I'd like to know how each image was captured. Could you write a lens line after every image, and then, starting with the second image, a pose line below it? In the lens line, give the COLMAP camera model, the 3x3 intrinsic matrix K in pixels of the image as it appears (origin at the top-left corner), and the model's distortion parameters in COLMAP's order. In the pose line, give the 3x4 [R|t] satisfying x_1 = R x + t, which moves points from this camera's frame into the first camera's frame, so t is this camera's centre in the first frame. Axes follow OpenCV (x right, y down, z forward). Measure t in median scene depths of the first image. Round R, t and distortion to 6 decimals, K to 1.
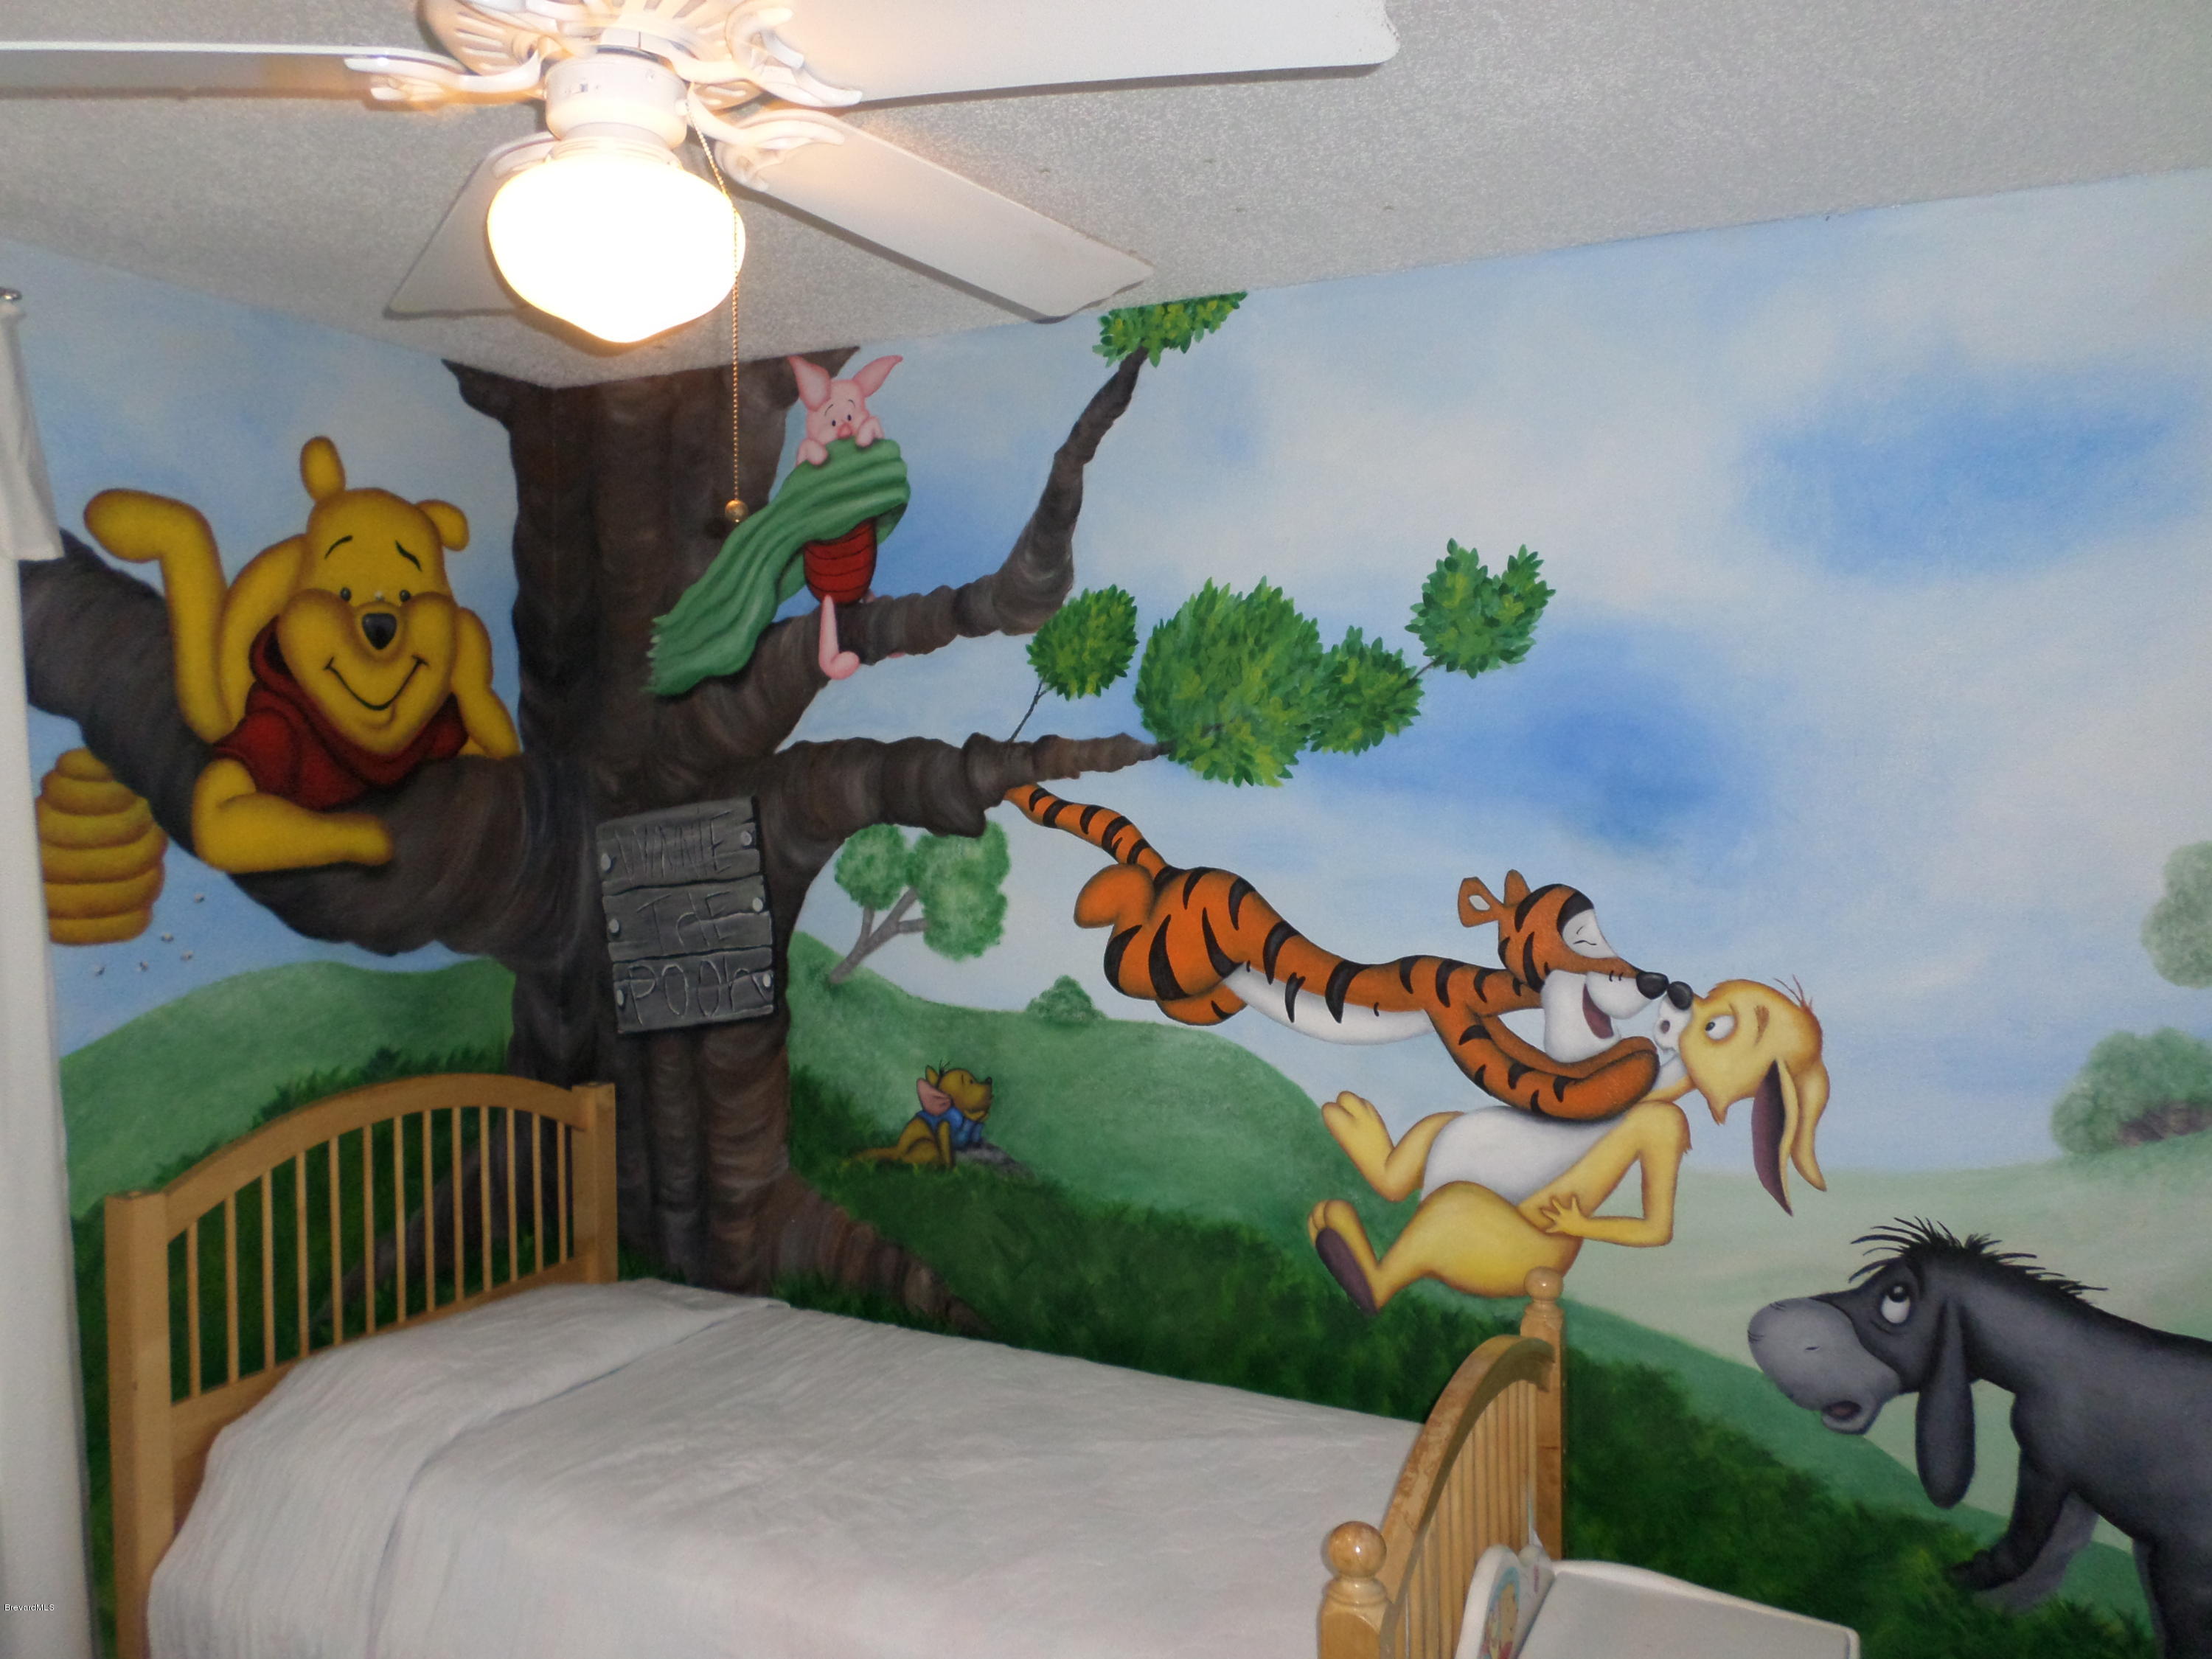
lens RADIAL K [[1681.4, 0, 1068.4], [0, 1681.4, 798.1], [0, 0, 1]] dist [-0.010692, -0.004753]
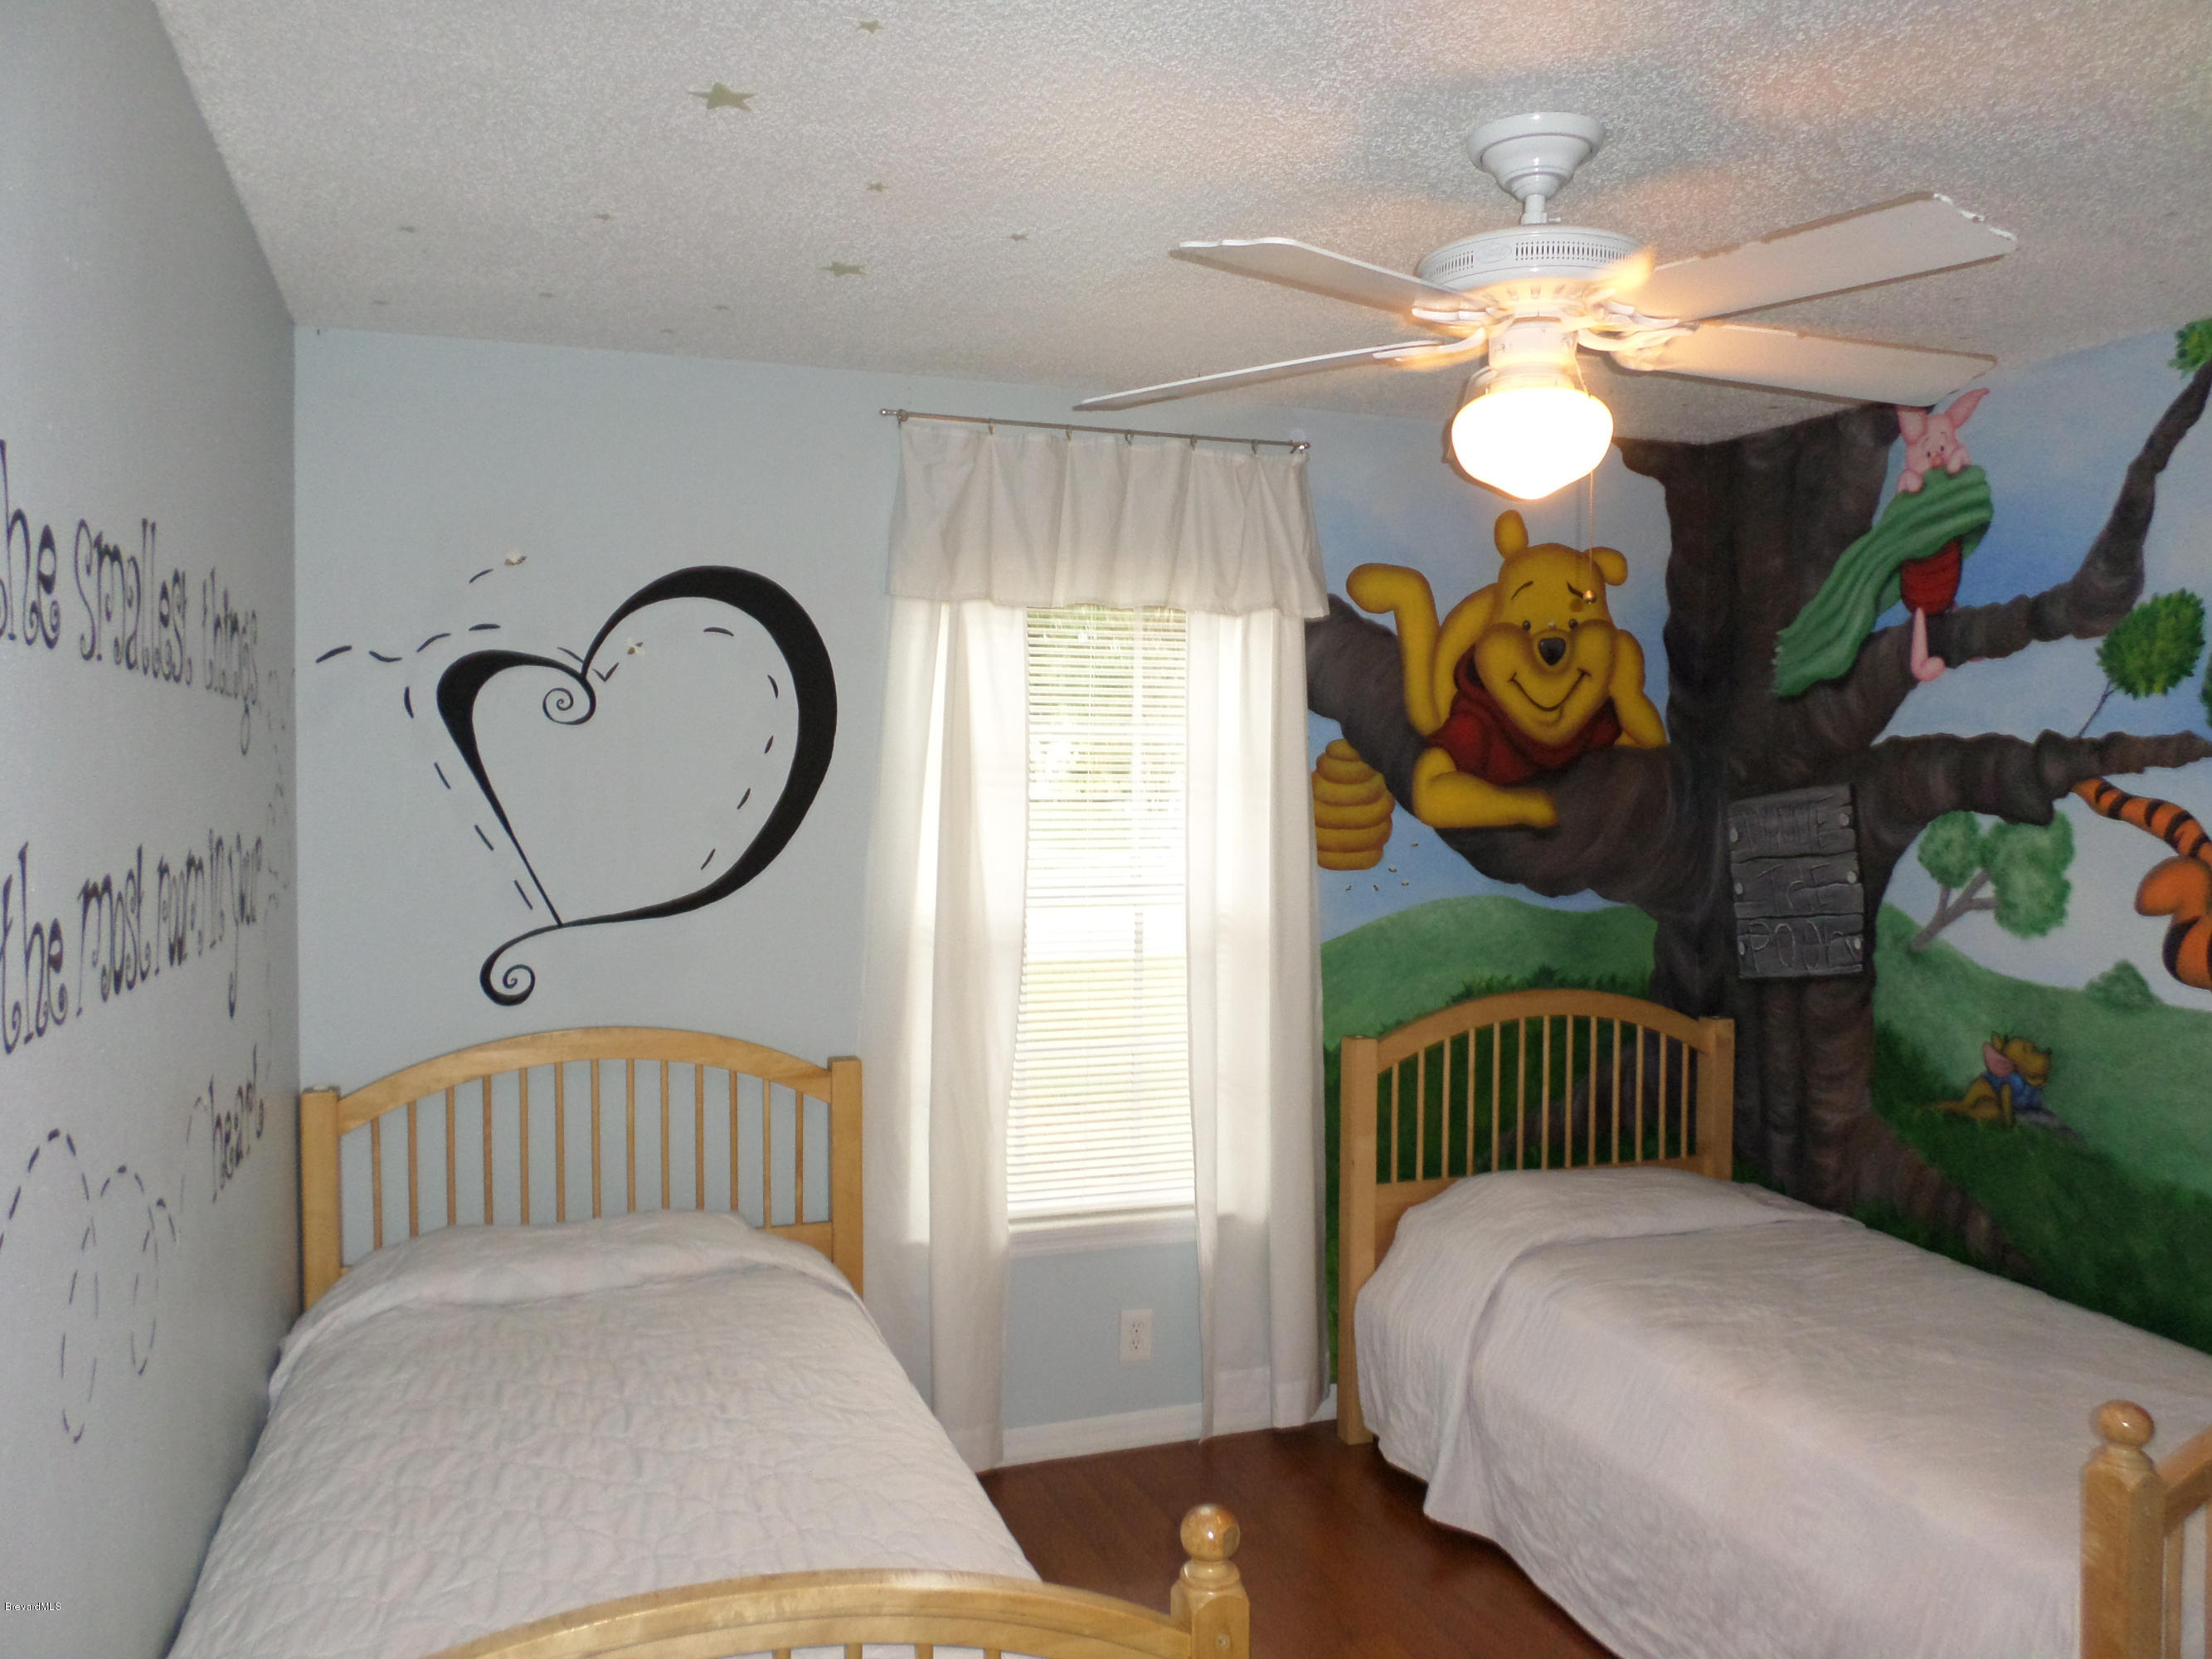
lens RADIAL K [[1790.3, 0, 1107.1], [0, 1790.3, 797.2], [0, 0, 1]] dist [-0.006513, 0.000322]
pose [[0.716674, 0.029566, -0.696781, 0.314024], [-0.025325, 0.999545, 0.016365, 0.000930], [0.696948, 0.005917, 0.717097, -0.247971]]
